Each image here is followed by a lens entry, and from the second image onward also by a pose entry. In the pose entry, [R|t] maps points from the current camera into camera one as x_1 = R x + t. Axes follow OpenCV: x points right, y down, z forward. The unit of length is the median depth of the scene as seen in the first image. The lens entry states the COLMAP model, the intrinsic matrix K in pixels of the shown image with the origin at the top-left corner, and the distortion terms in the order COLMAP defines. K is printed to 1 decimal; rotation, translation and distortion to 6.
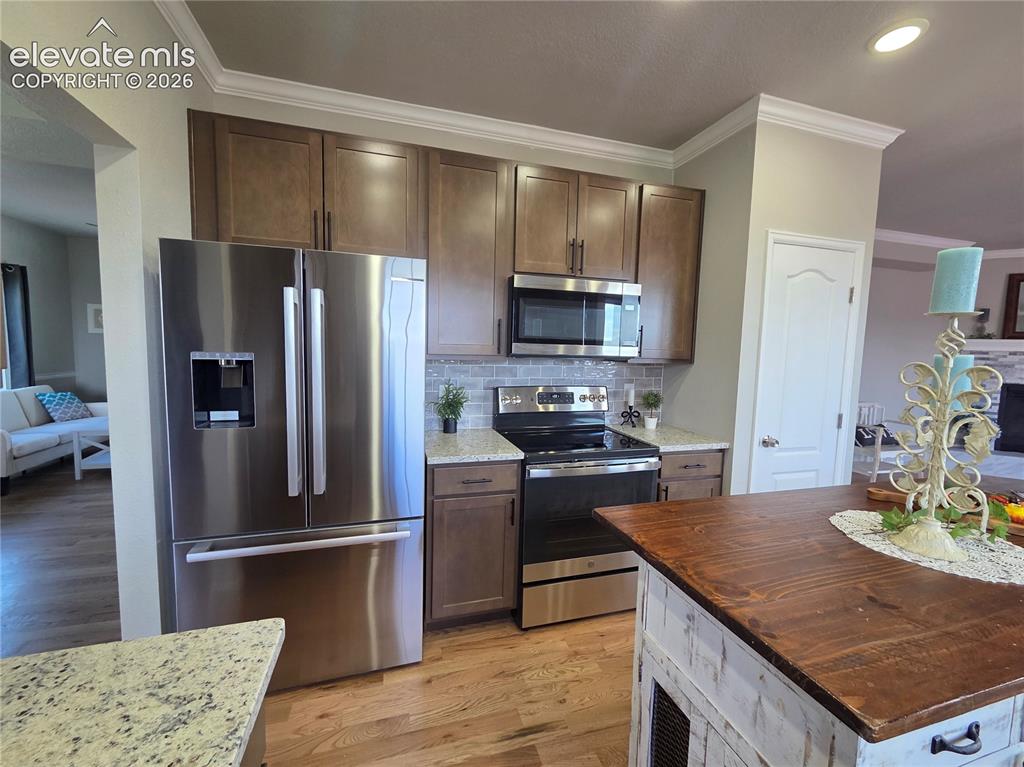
lens RADIAL K [[420.3, 0, 512.0], [0, 420.3, 383.5], [0, 0, 1]] dist [0.000525, 0.000119]
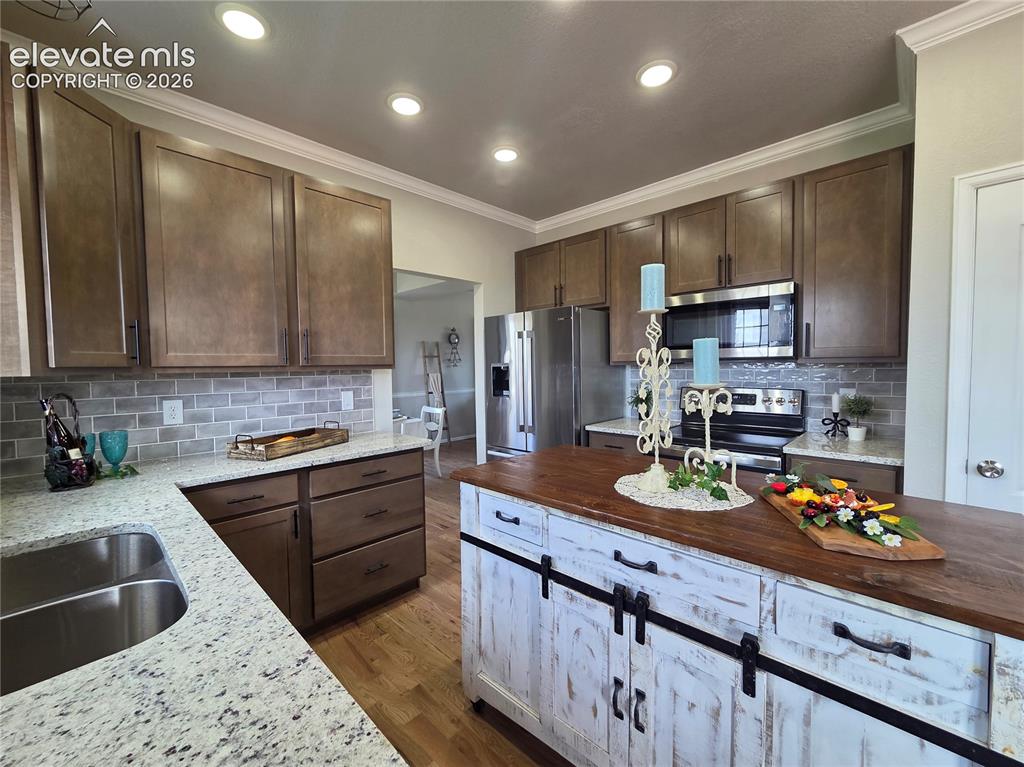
lens RADIAL K [[420.3, 0, 512.0], [0, 420.3, 383.5], [0, 0, 1]] dist [0.000525, 0.000119]
pose [[0.488571, 0.005121, -0.872509, 0.932187], [-0.048373, 0.998604, -0.021226, 0.056668], [0.871182, 0.052576, 0.488136, -0.029048]]
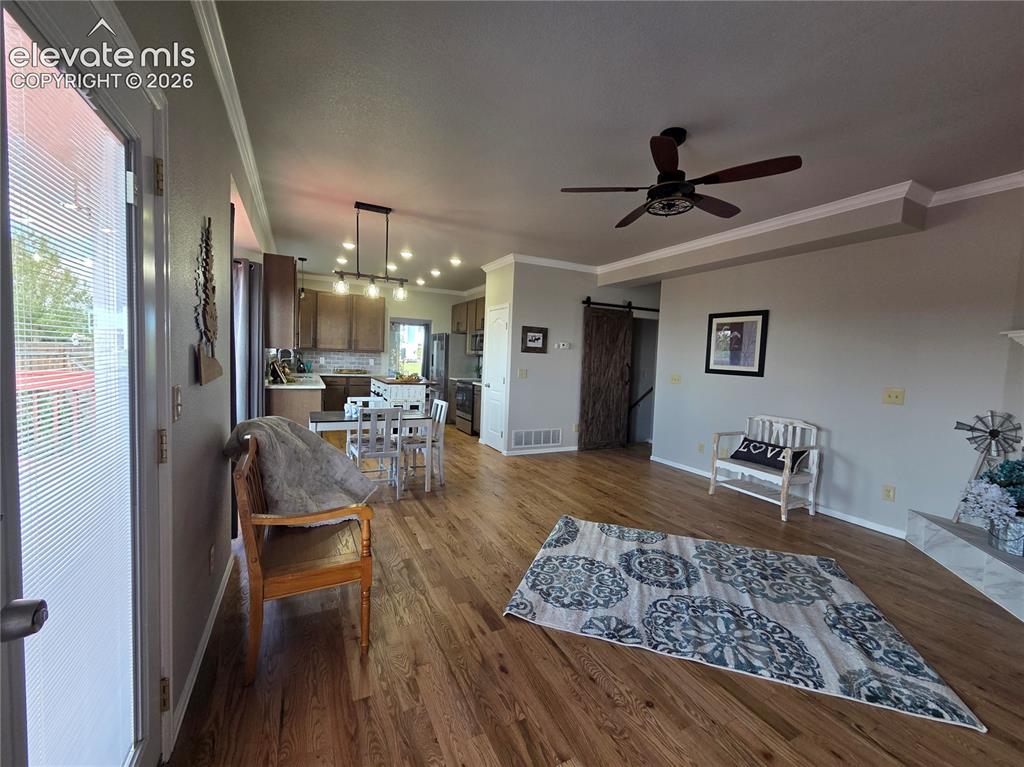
lens RADIAL K [[420.3, 0, 512.0], [0, 420.3, 383.5], [0, 0, 1]] dist [0.000525, 0.000119]
pose [[0.174483, 0.047404, -0.983518, 3.671636], [-0.119570, 0.992469, 0.026623, 0.043308], [0.977373, 0.112954, 0.178837, 0.769891]]
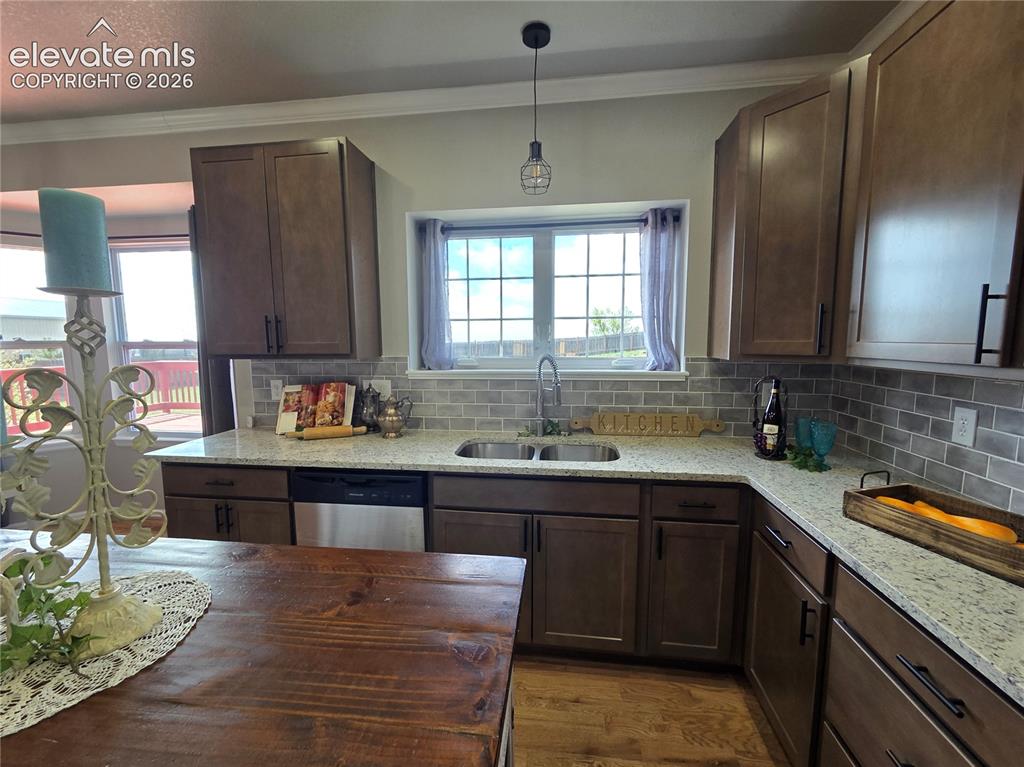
lens RADIAL K [[420.3, 0, 512.0], [0, 420.3, 383.5], [0, 0, 1]] dist [0.000525, 0.000119]
pose [[-0.913719, -0.059527, 0.401962, 0.061476], [0.020257, 0.981309, 0.191370, -0.063402], [-0.405841, 0.183001, -0.895435, 0.624592]]
